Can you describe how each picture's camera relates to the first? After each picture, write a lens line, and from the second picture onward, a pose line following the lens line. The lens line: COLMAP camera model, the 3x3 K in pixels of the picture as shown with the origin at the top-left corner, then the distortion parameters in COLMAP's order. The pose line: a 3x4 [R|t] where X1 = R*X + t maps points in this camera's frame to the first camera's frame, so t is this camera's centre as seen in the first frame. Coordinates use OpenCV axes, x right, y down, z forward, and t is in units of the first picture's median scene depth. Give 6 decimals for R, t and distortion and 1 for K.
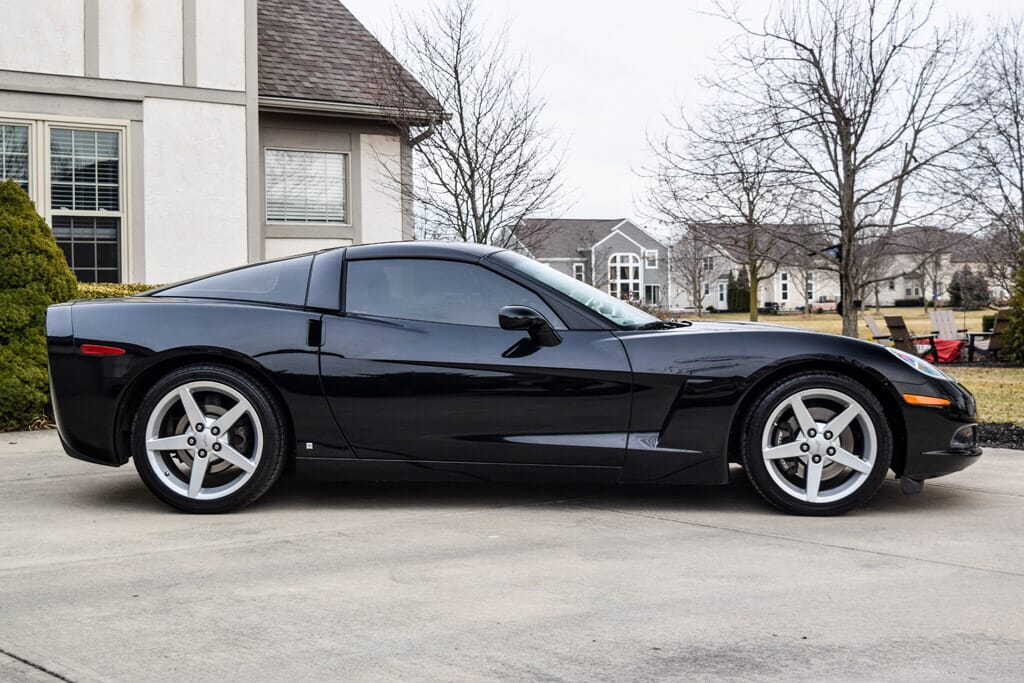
lens RADIAL K [[1400.8, 0, 512.8], [0, 1400.8, 337.1], [0, 0, 1]] dist [0.004646, 0.000000]
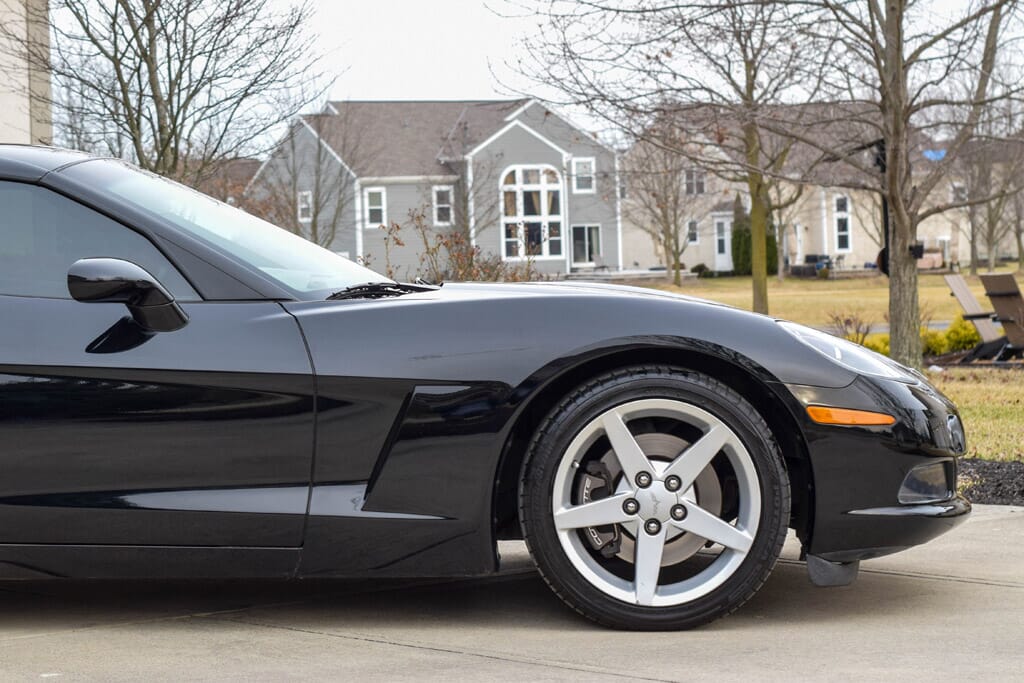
lens RADIAL K [[2839.4, 0, 511.6], [0, 2839.4, 343.9], [0, 0, 1]] dist [0.049208, 0.000000]
pose [[0.999836, -0.017599, 0.004277, 0.151159], [0.017598, 0.999845, 0.000201, 0.013293], [-0.004280, -0.000126, 0.999991, -0.111454]]
